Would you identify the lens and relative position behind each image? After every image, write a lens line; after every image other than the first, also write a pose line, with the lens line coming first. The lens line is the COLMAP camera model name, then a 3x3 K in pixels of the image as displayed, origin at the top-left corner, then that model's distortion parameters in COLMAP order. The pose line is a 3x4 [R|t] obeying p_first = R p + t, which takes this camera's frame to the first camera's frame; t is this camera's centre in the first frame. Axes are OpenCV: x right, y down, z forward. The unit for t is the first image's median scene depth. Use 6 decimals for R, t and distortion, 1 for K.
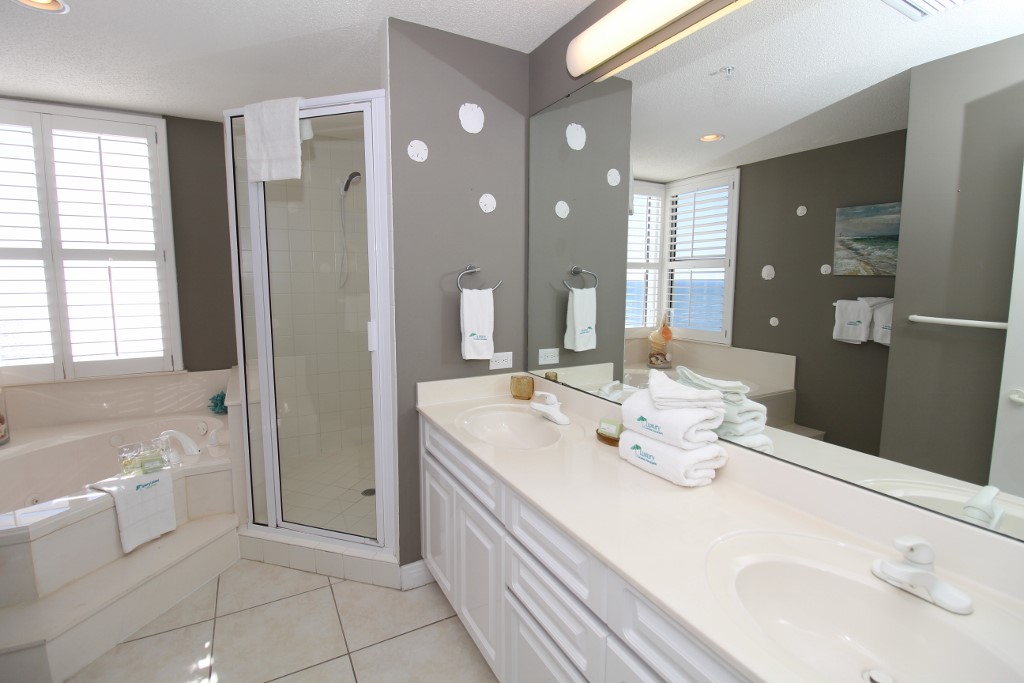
lens RADIAL K [[475.1, 0, 508.9], [0, 475.1, 329.8], [0, 0, 1]] dist [0.001454, -0.012948]
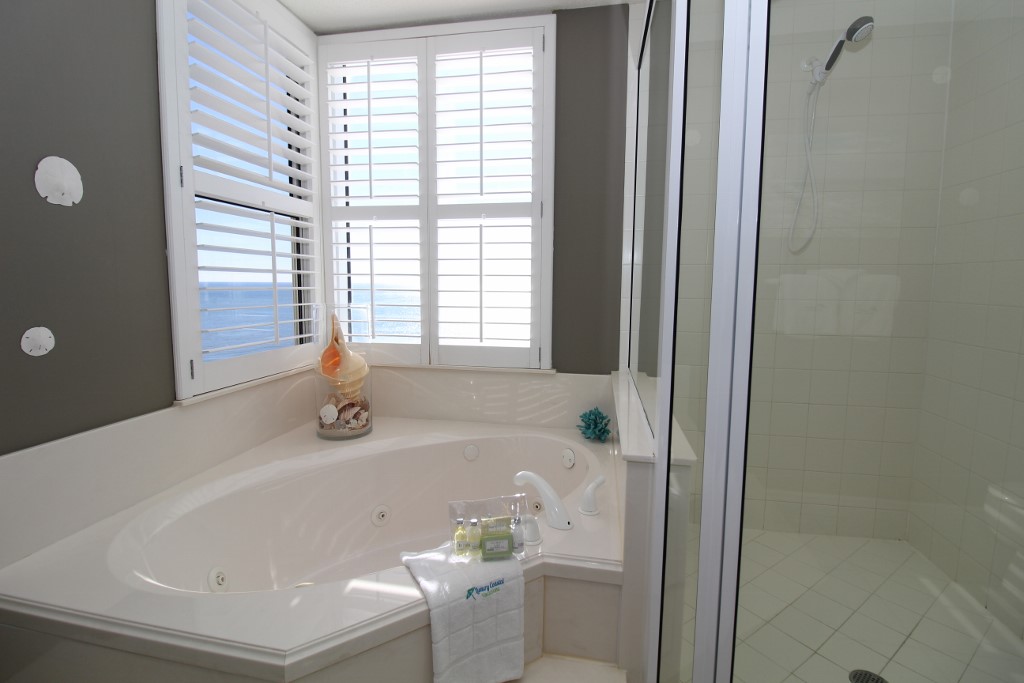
lens RADIAL K [[475.1, 0, 508.9], [0, 475.1, 329.8], [0, 0, 1]] dist [0.001454, -0.012948]
pose [[0.774999, 0.062591, -0.628856, -0.315172], [-0.073742, 0.997242, 0.008378, 0.026271], [0.627646, 0.039880, 0.777477, 0.435835]]
